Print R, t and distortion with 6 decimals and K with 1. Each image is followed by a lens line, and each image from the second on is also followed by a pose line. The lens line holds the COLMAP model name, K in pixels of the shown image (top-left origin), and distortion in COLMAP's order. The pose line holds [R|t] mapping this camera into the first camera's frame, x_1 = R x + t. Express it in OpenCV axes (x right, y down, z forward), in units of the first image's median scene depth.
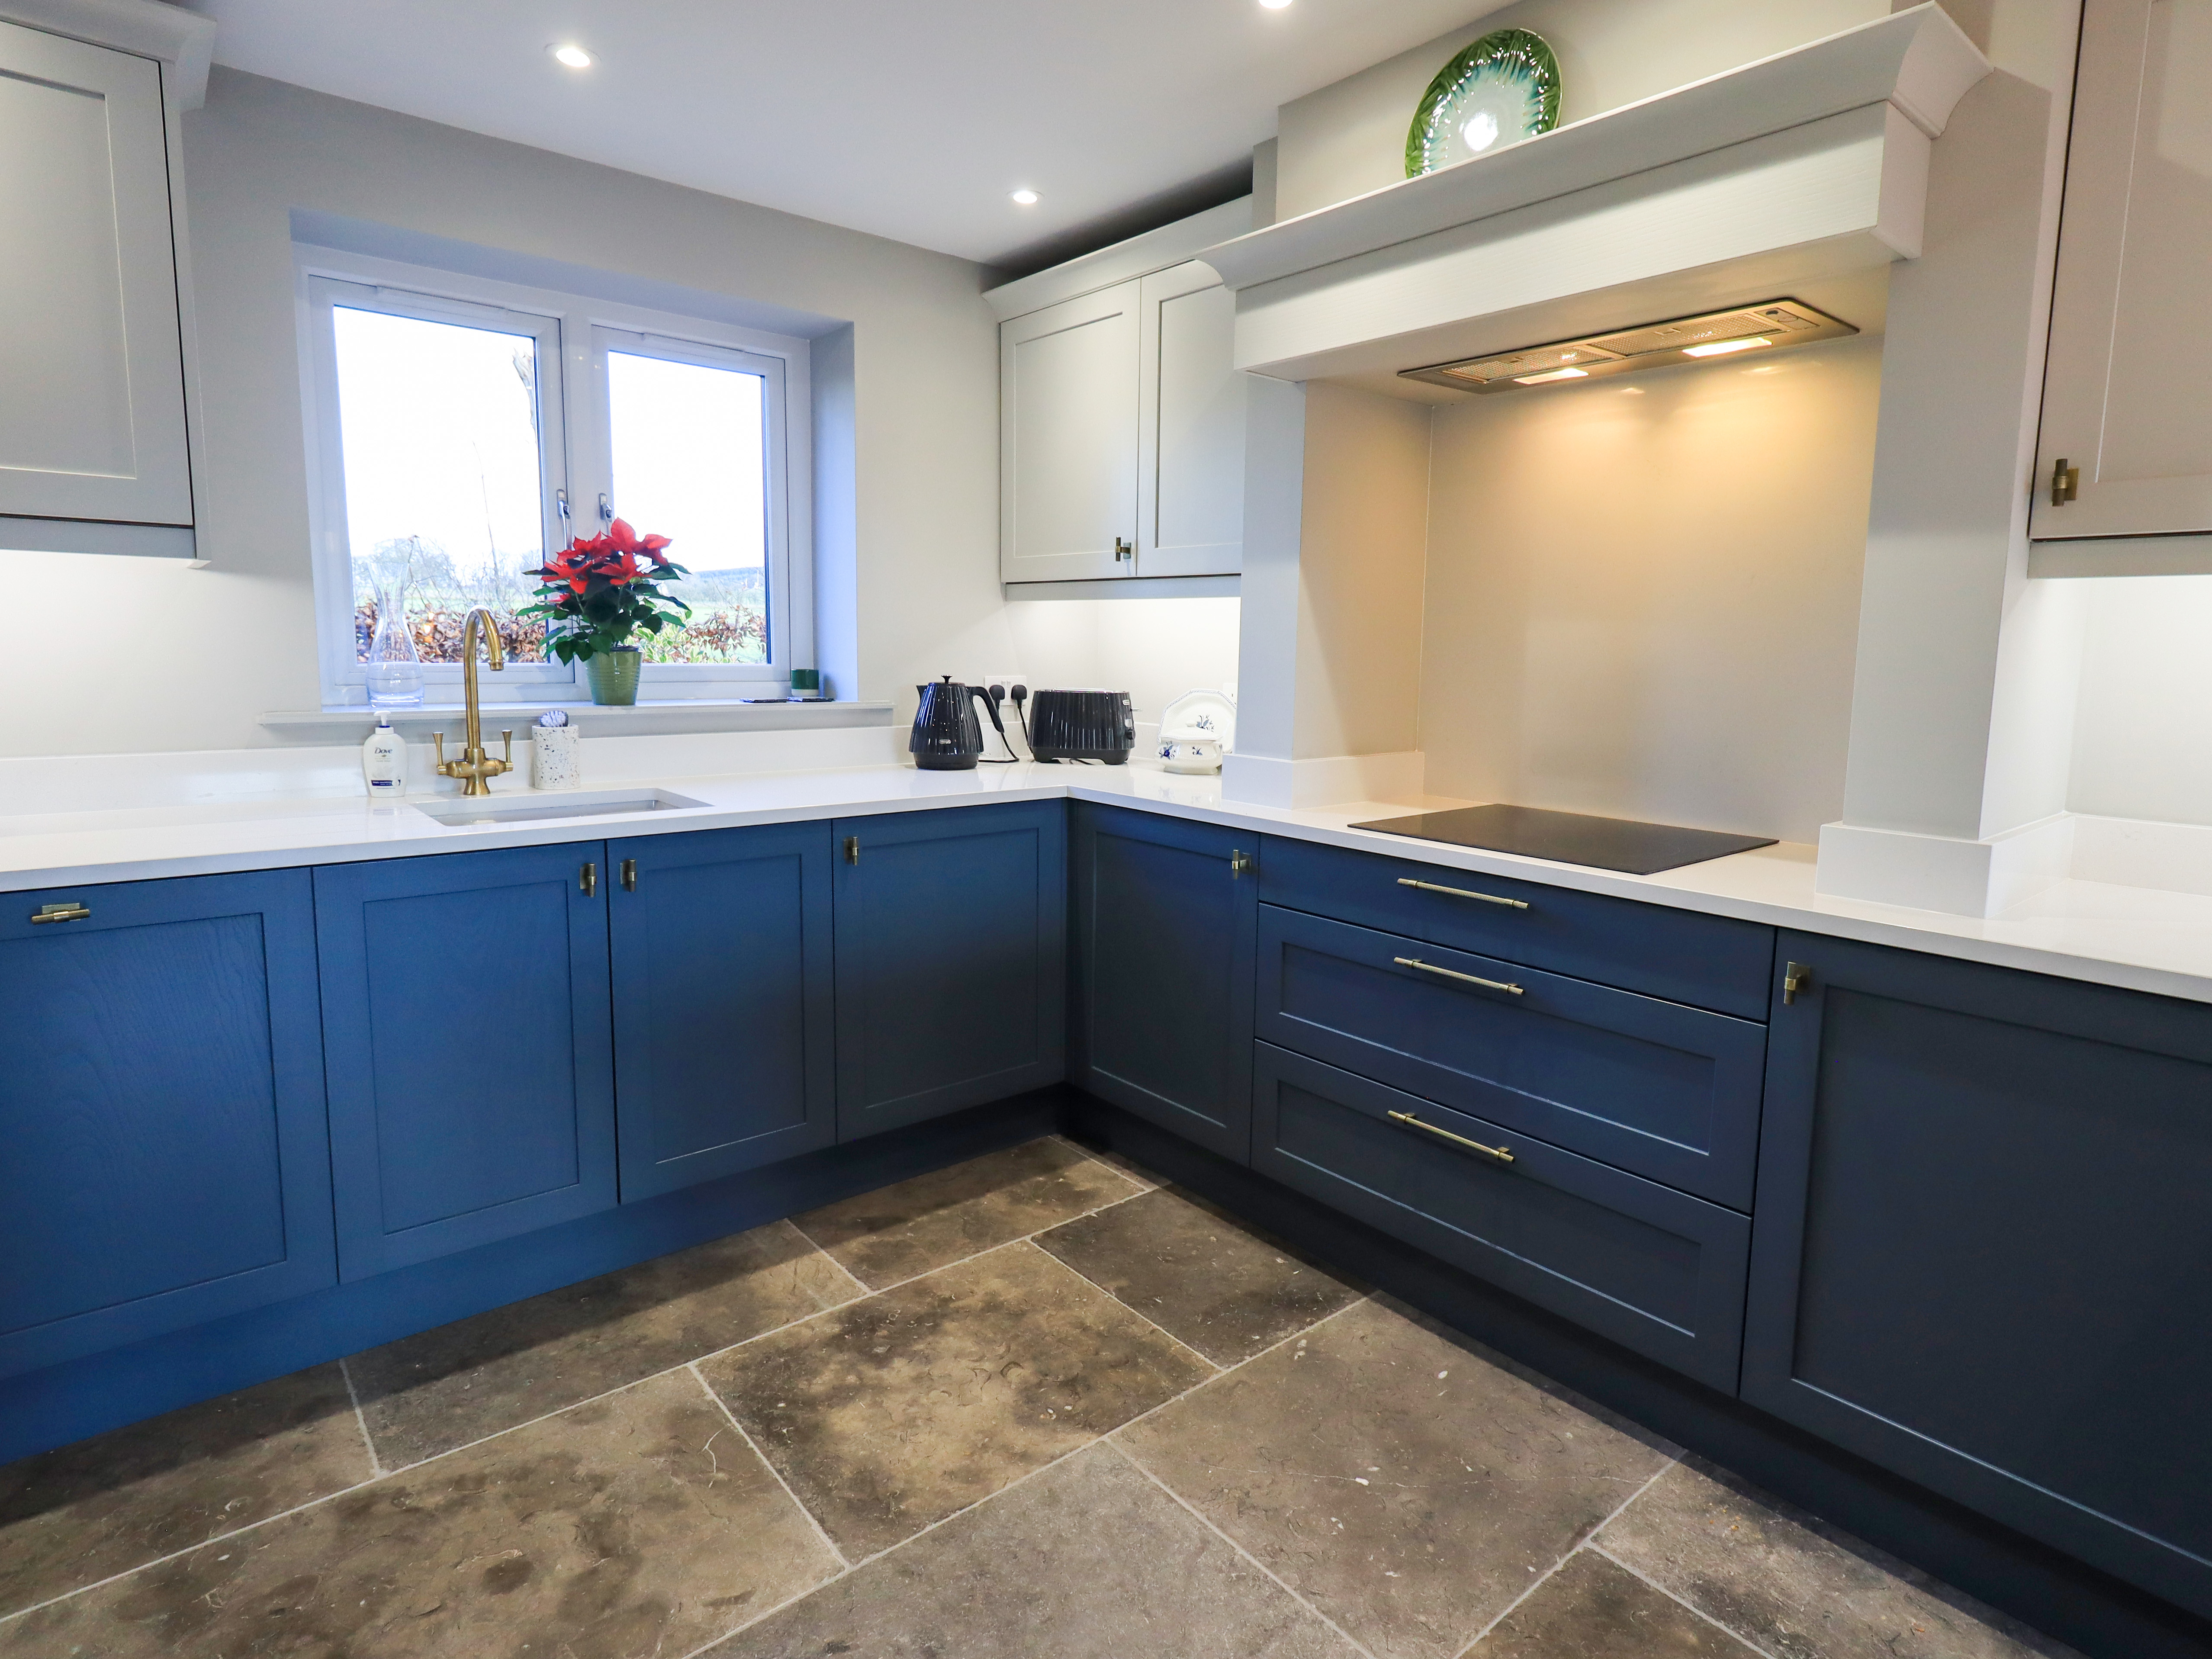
lens RADIAL K [[1208.3, 0, 1150.1], [0, 1208.3, 784.6], [0, 0, 1]] dist [0.000005, -0.000584]
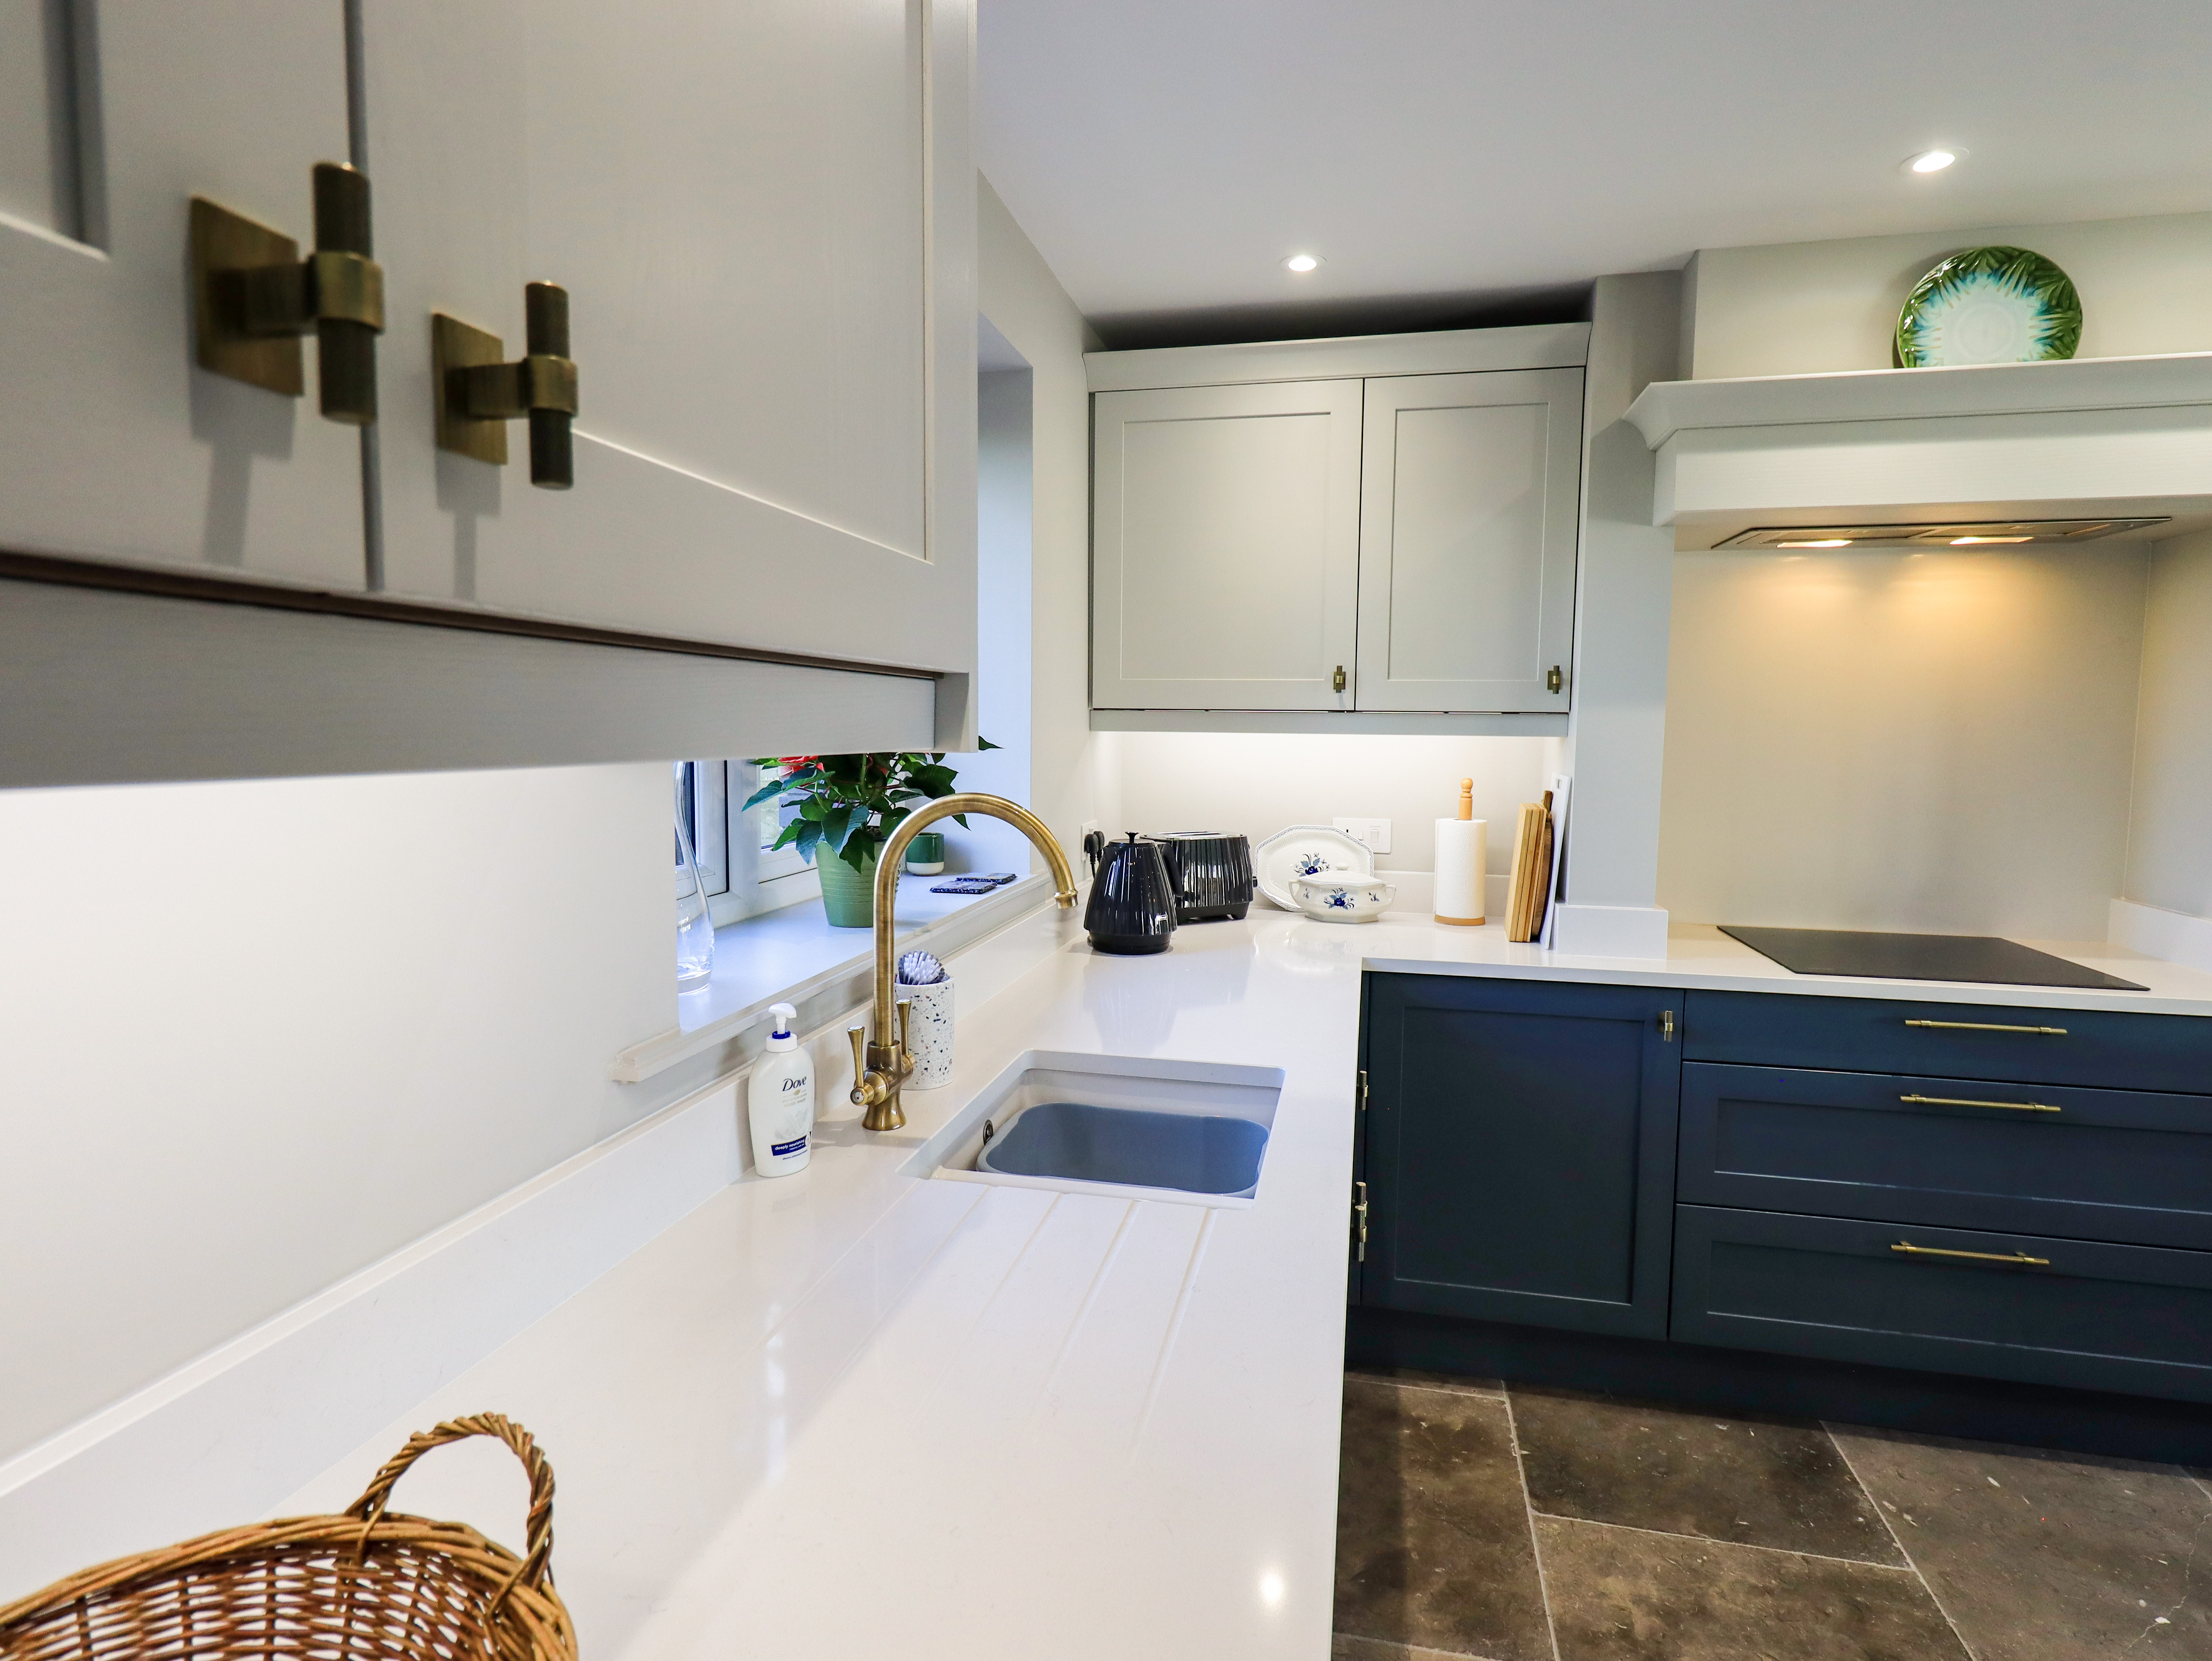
lens RADIAL K [[1157.4, 0, 1111.8], [0, 1157.4, 809.5], [0, 0, 1]] dist [-0.000613, -0.000639]
pose [[0.804540, -0.056882, 0.591168, -0.782849], [0.077225, 0.996971, -0.009171, -0.124690], [-0.588856, 0.053031, 0.806496, 0.500618]]
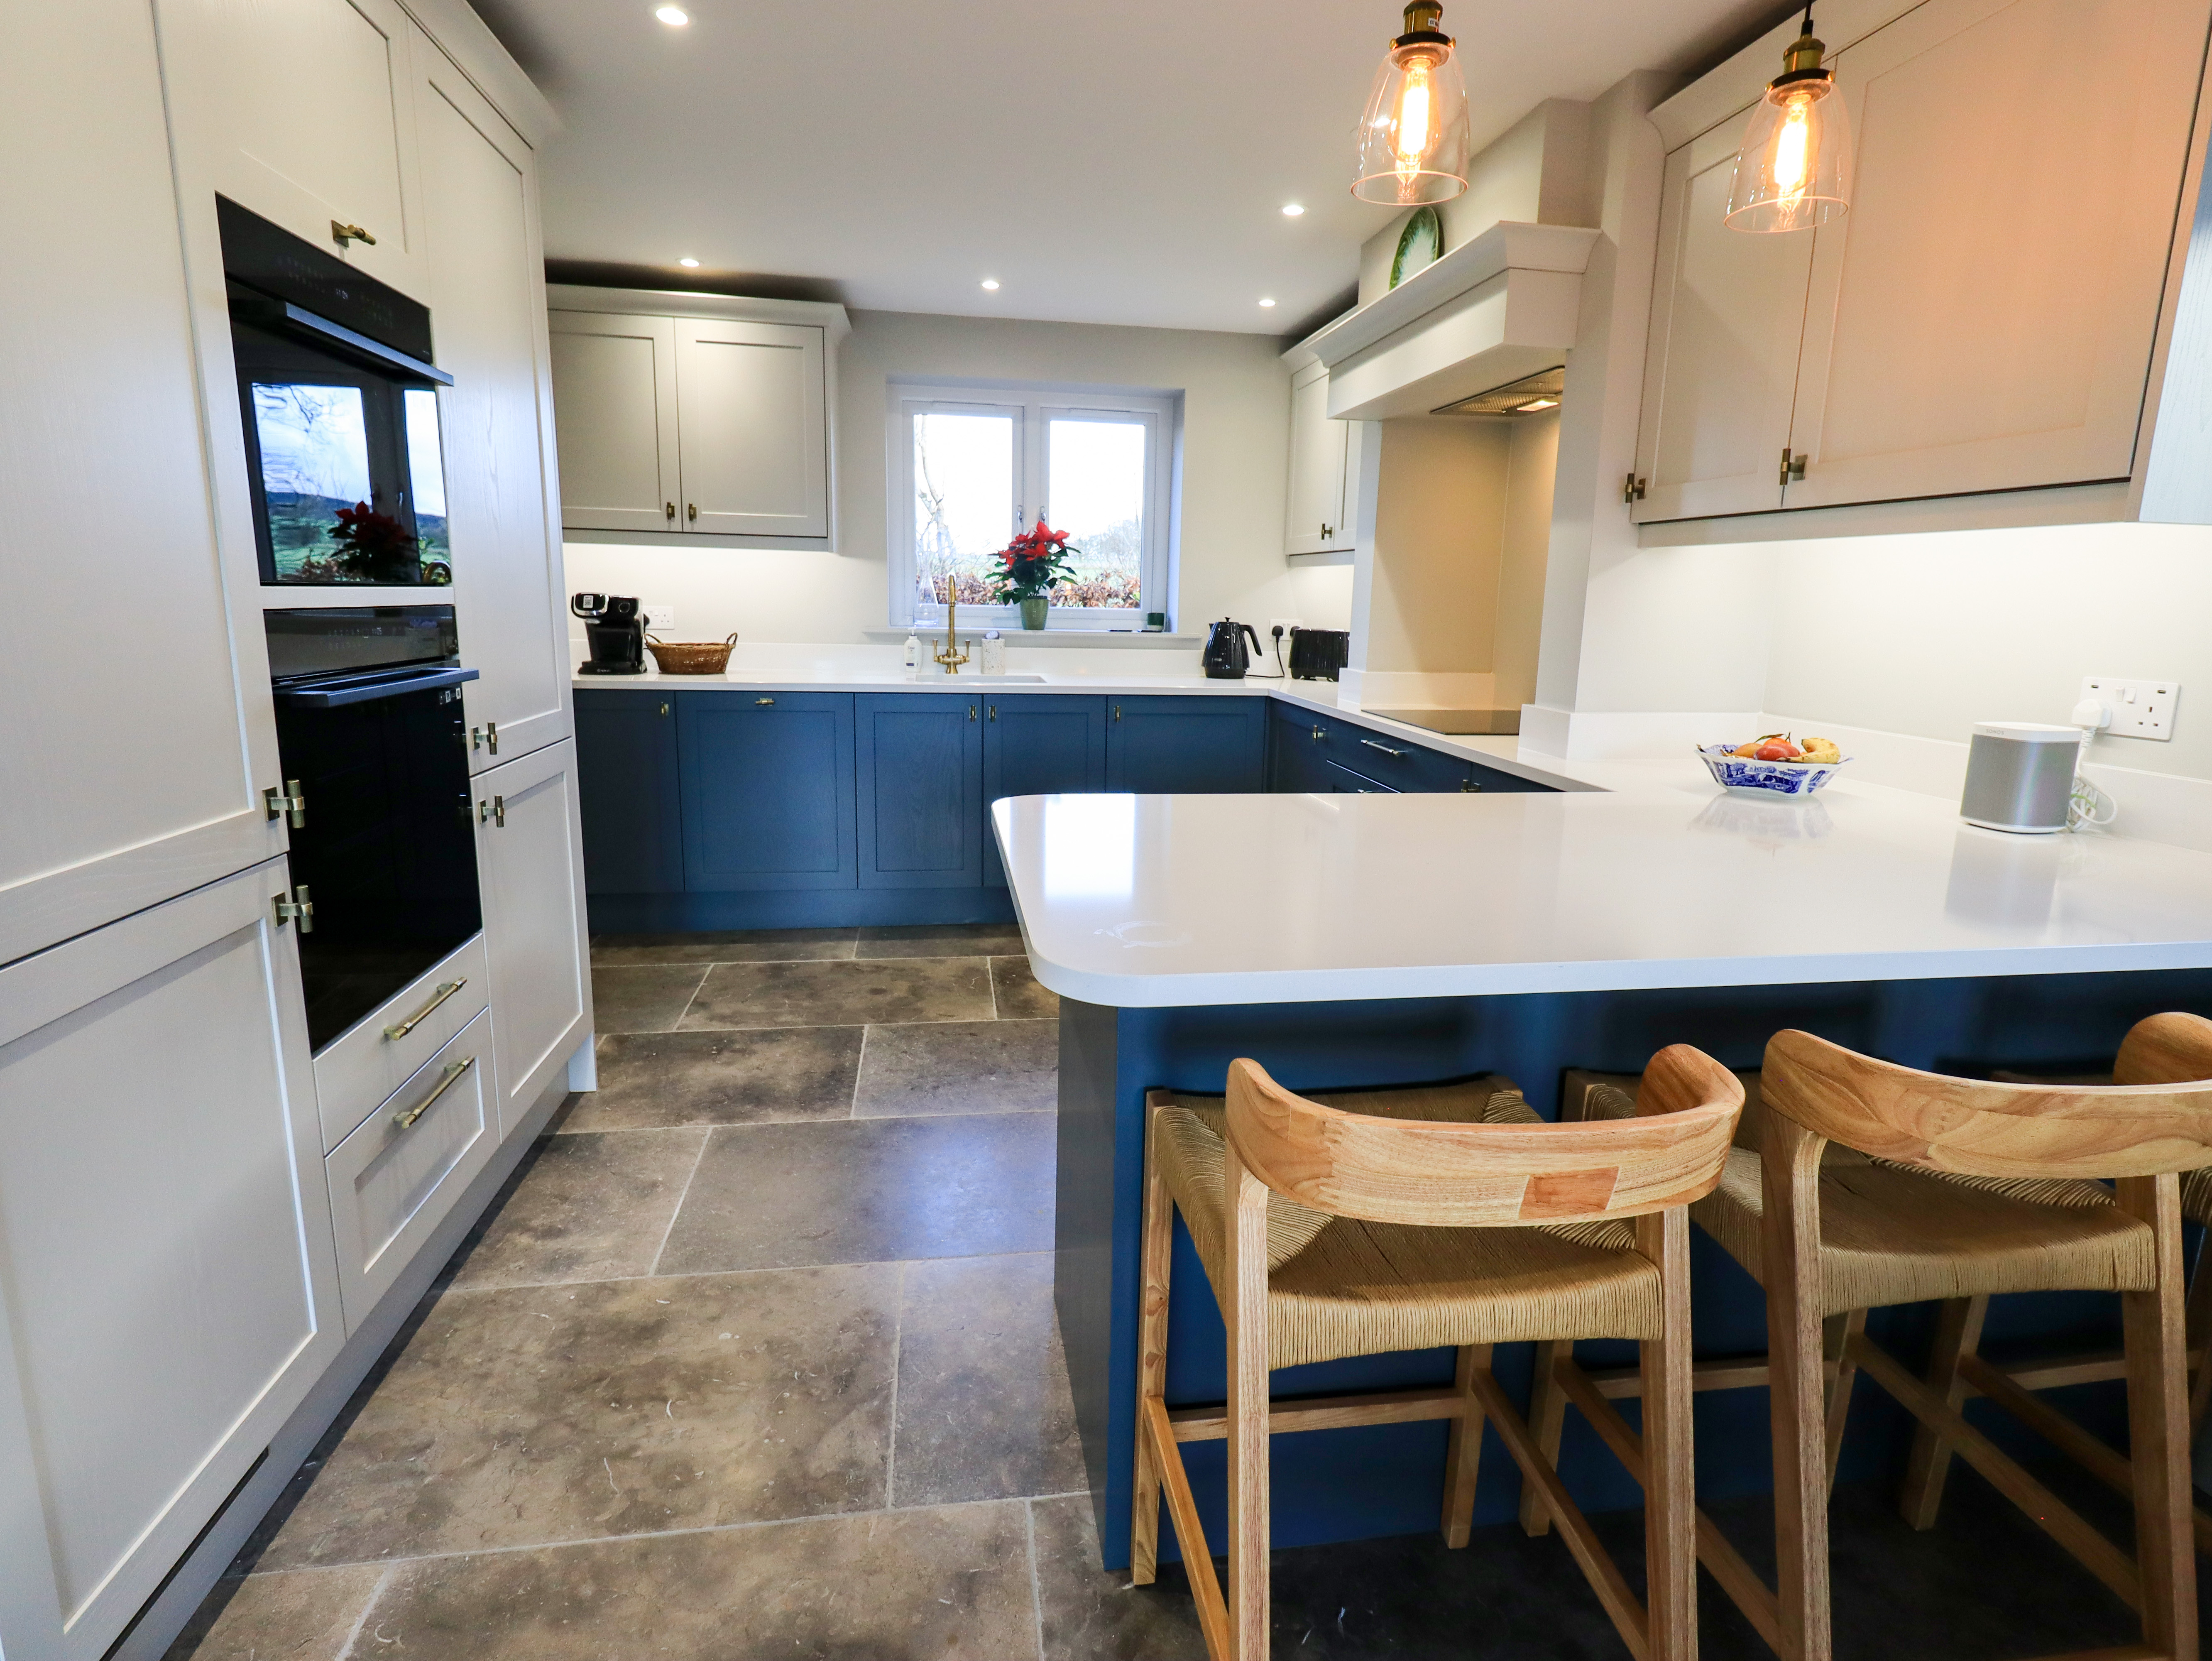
lens RADIAL K [[1148.3, 0, 1120.0], [0, 1148.3, 813.5], [0, 0, 1]] dist [0.000144, 0.000439]
pose [[0.851350, 0.100857, -0.514812, 0.615348], [-0.070013, 0.994410, 0.079034, 0.065089], [0.519905, -0.031242, 0.853652, -0.404804]]
